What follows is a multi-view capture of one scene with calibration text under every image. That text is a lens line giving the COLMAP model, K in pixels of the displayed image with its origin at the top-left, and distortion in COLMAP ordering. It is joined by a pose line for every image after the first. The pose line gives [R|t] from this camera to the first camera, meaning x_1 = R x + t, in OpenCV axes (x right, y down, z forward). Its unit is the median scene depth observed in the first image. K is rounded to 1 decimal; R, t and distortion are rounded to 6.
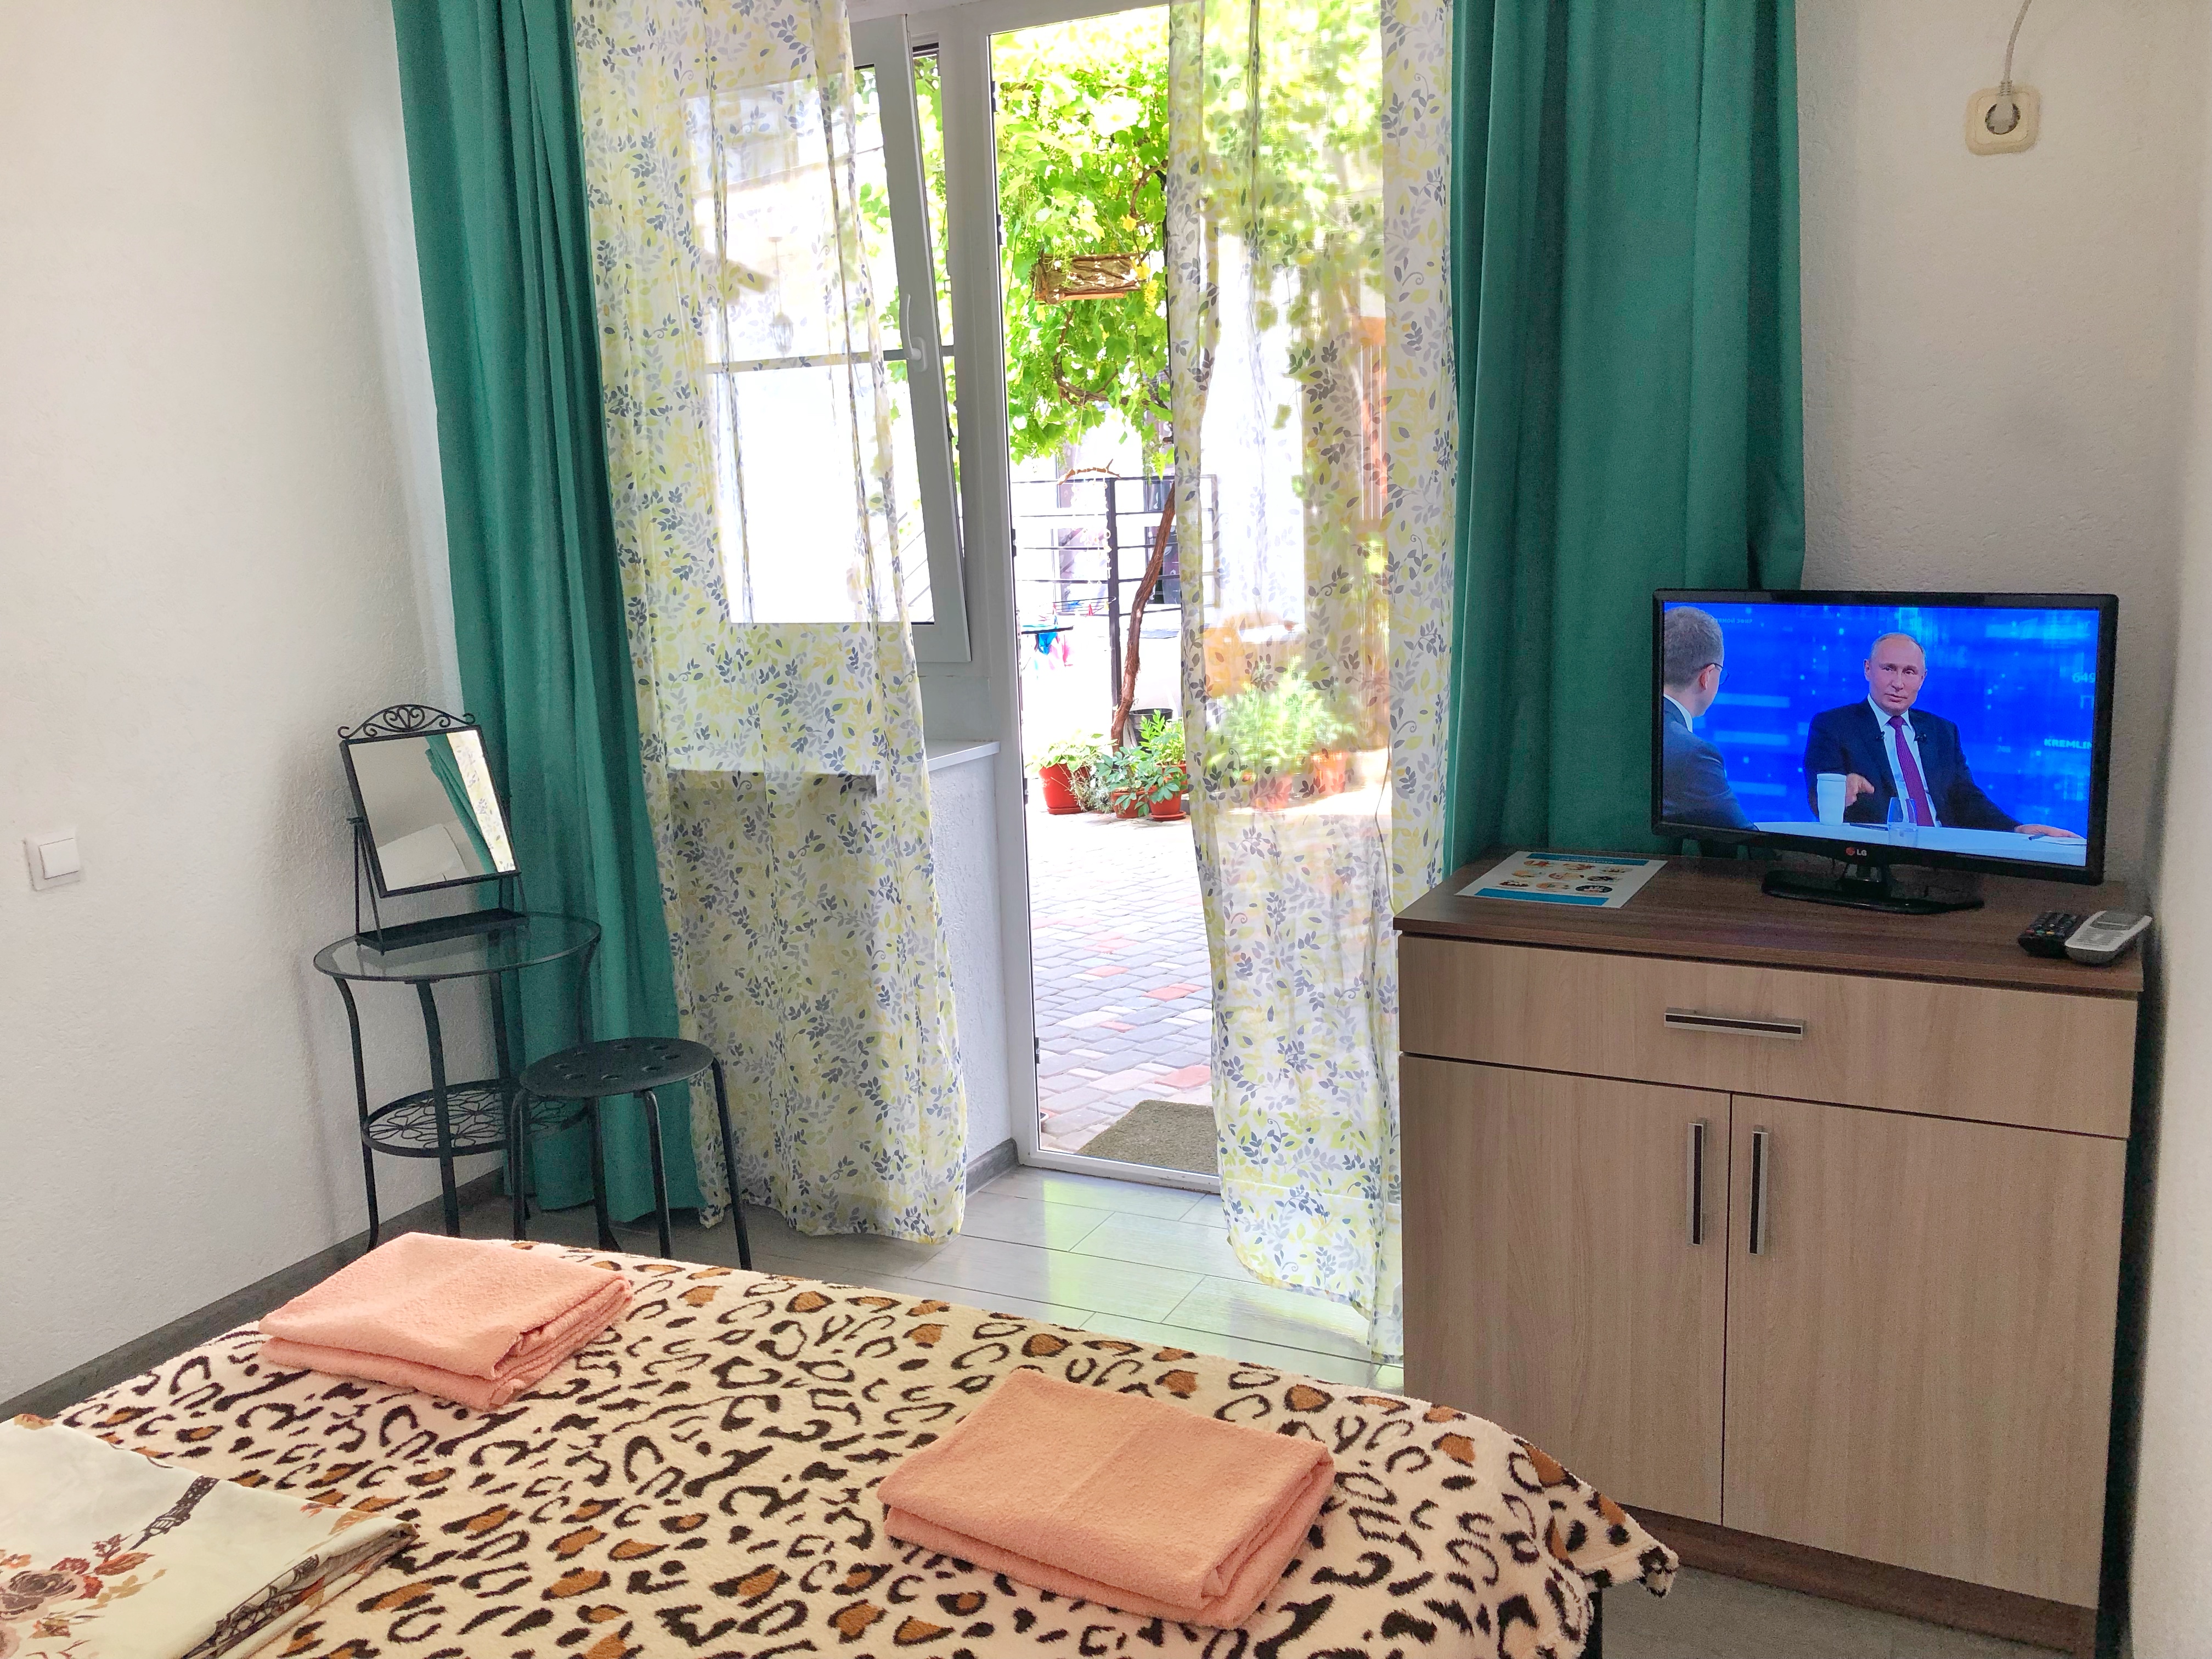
lens RADIAL K [[1779.9, 0, 1106.0], [0, 1779.9, 829.5], [0, 0, 1]] dist [-0.008304, -0.008884]
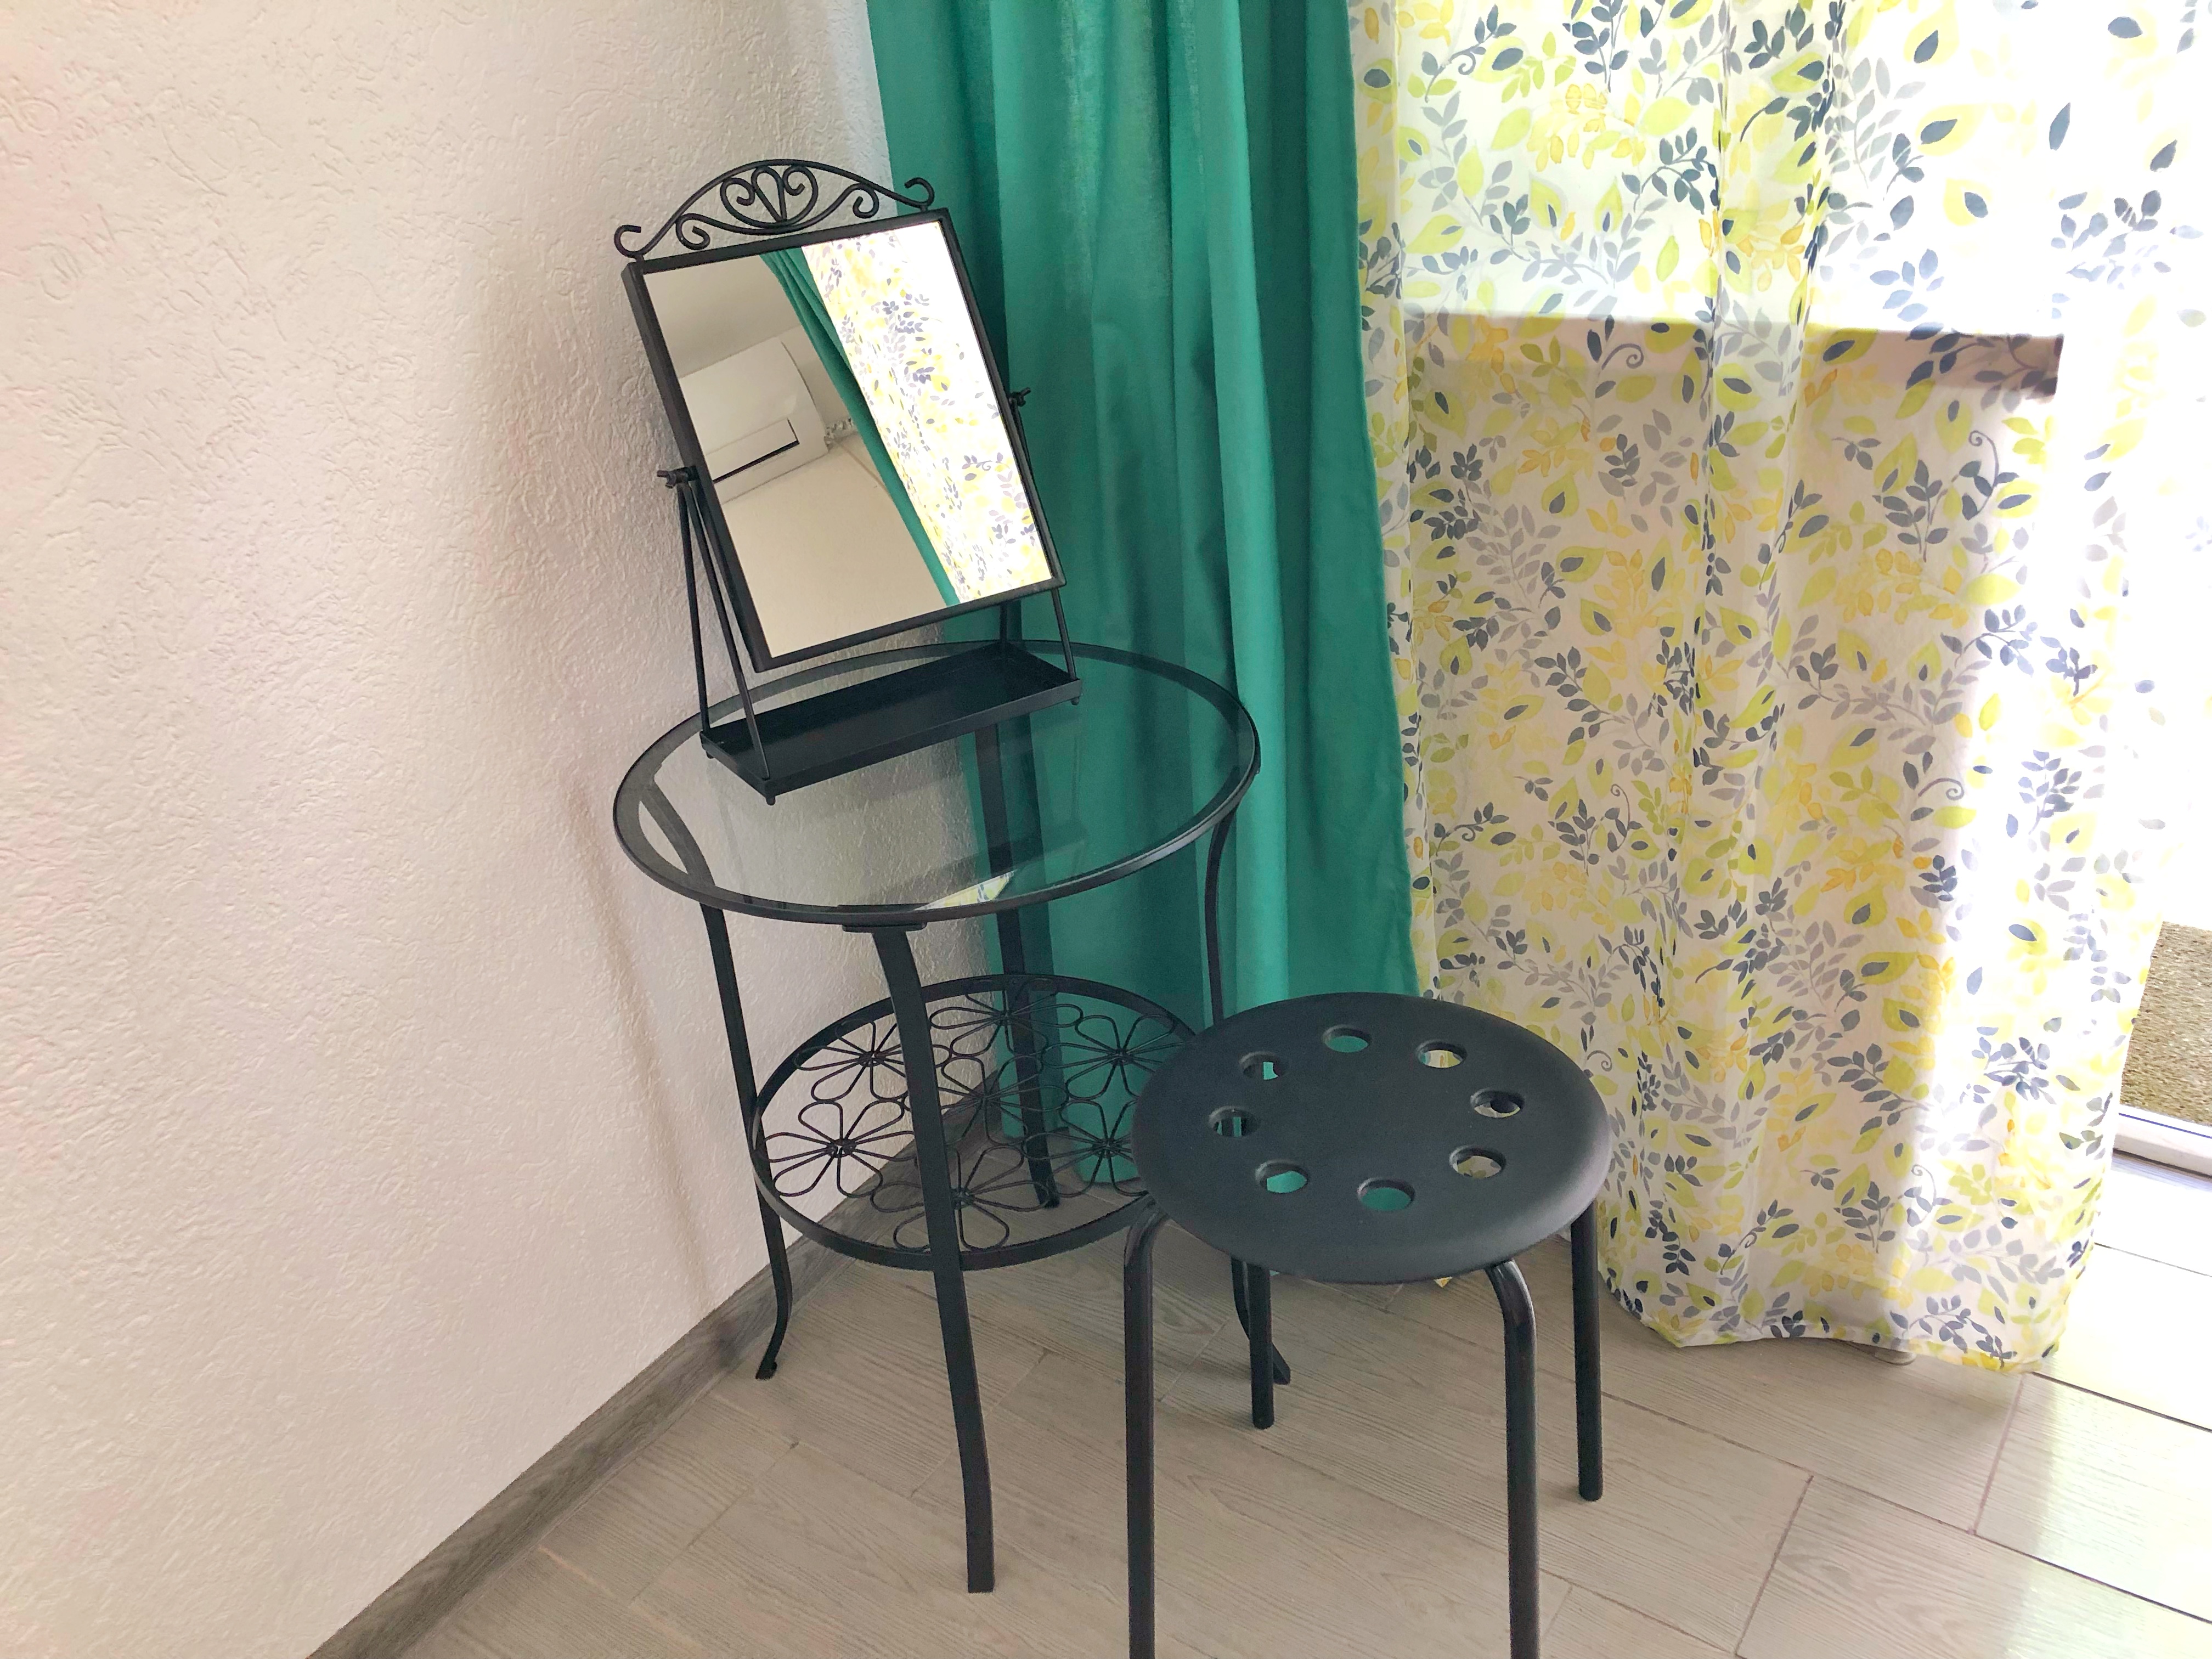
lens RADIAL K [[1779.9, 0, 1106.0], [0, 1779.9, 829.5], [0, 0, 1]] dist [-0.008304, -0.008884]
pose [[0.987094, 0.032465, -0.156819, -0.252631], [0.017221, 0.952039, 0.305491, -0.047726], [0.159216, -0.304249, 0.939193, 0.593167]]
